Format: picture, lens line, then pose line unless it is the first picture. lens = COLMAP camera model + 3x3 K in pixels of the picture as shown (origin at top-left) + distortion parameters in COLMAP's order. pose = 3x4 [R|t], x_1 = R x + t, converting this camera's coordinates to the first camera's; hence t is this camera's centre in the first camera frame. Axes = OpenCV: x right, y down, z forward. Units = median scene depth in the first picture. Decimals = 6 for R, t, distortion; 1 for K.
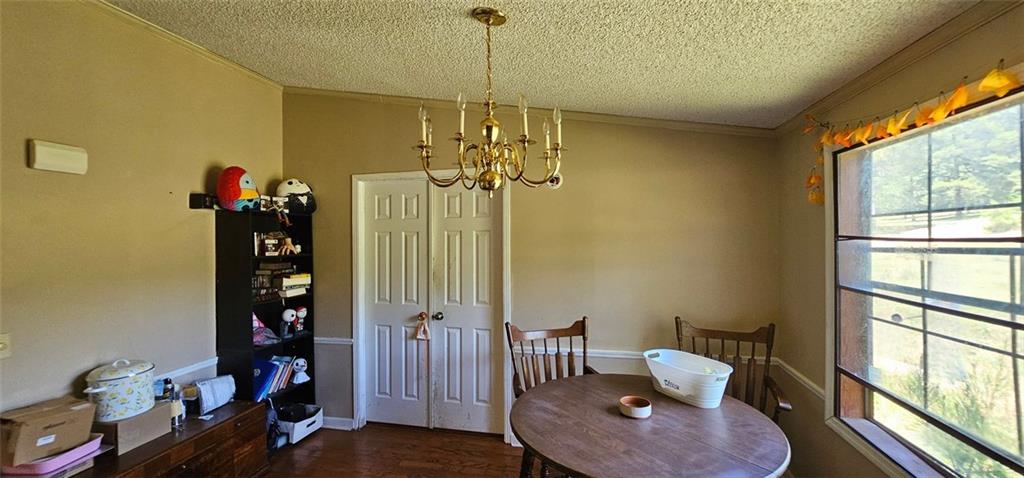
lens RADIAL K [[418.5, 0, 511.2], [0, 418.5, 240.7], [0, 0, 1]] dist [-0.009166, 0.000700]
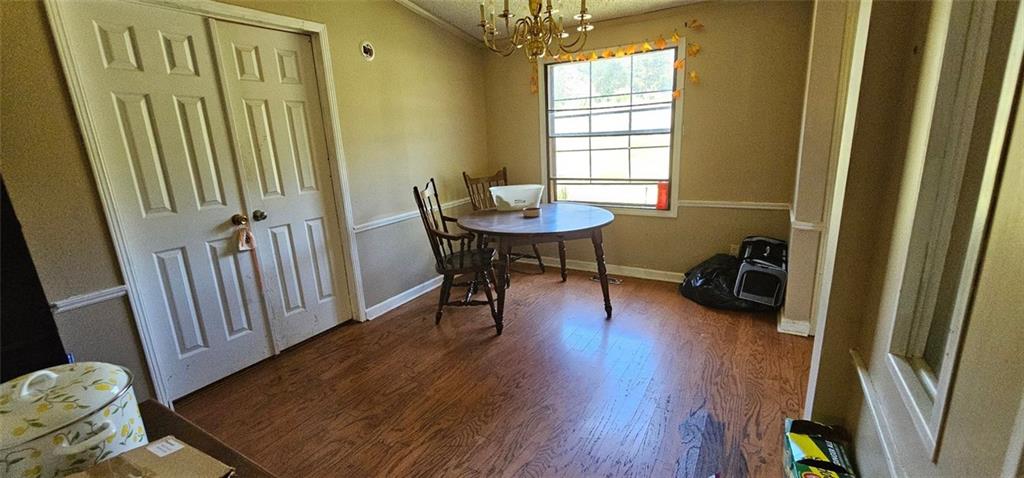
lens RADIAL K [[418.5, 0, 514.7], [0, 418.5, 238.7], [0, 0, 1]] dist [-0.009166, 0.000700]
pose [[0.315347, -0.235457, 0.919302, -0.738264], [0.045830, 0.971378, 0.233074, 0.066266], [-0.947869, -0.031367, 0.317112, 0.318261]]
